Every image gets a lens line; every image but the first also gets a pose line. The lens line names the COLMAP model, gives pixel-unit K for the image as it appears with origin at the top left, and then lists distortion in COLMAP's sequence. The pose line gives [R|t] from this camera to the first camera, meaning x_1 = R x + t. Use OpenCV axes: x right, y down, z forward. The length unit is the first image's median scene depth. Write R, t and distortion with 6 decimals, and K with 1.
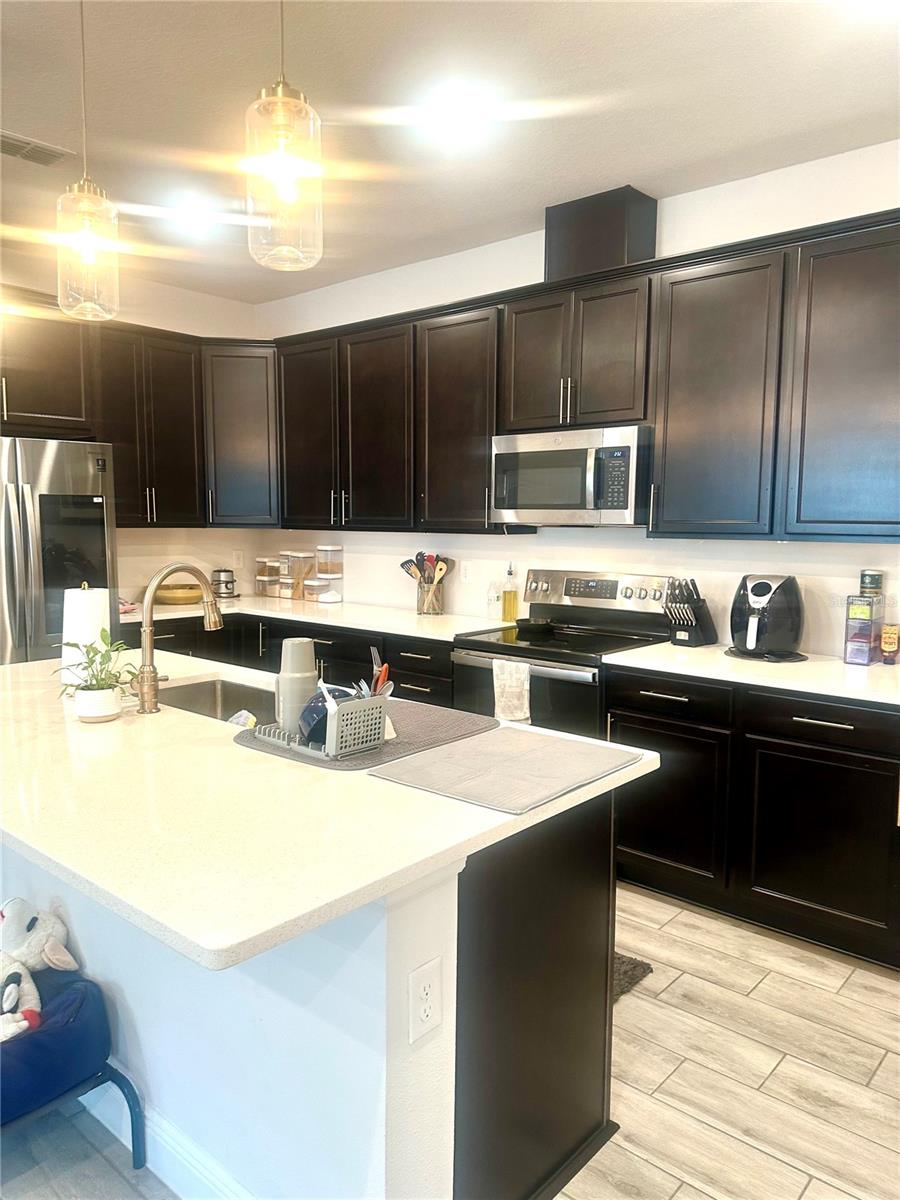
lens RADIAL K [[835.8, 0, 450.0], [0, 835.8, 600.0], [0, 0, 1]] dist [0.158045, -0.382296]
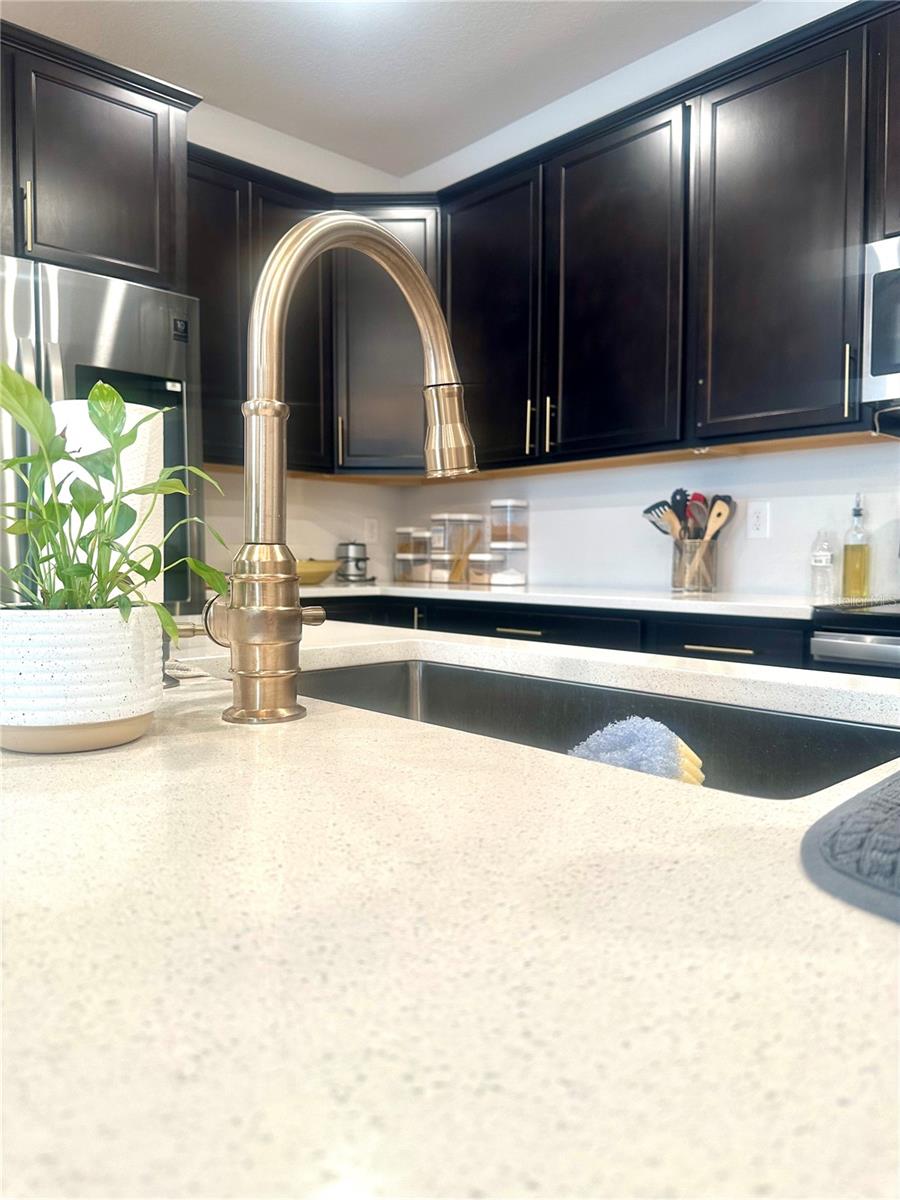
lens RADIAL K [[835.8, 0, 450.0], [0, 835.8, 600.0], [0, 0, 1]] dist [0.158045, -0.382296]
pose [[0.994643, 0.003298, -0.103316, -0.125892], [-0.008445, 0.998742, -0.049424, 0.050354], [0.103024, 0.050032, 0.993420, 0.345003]]
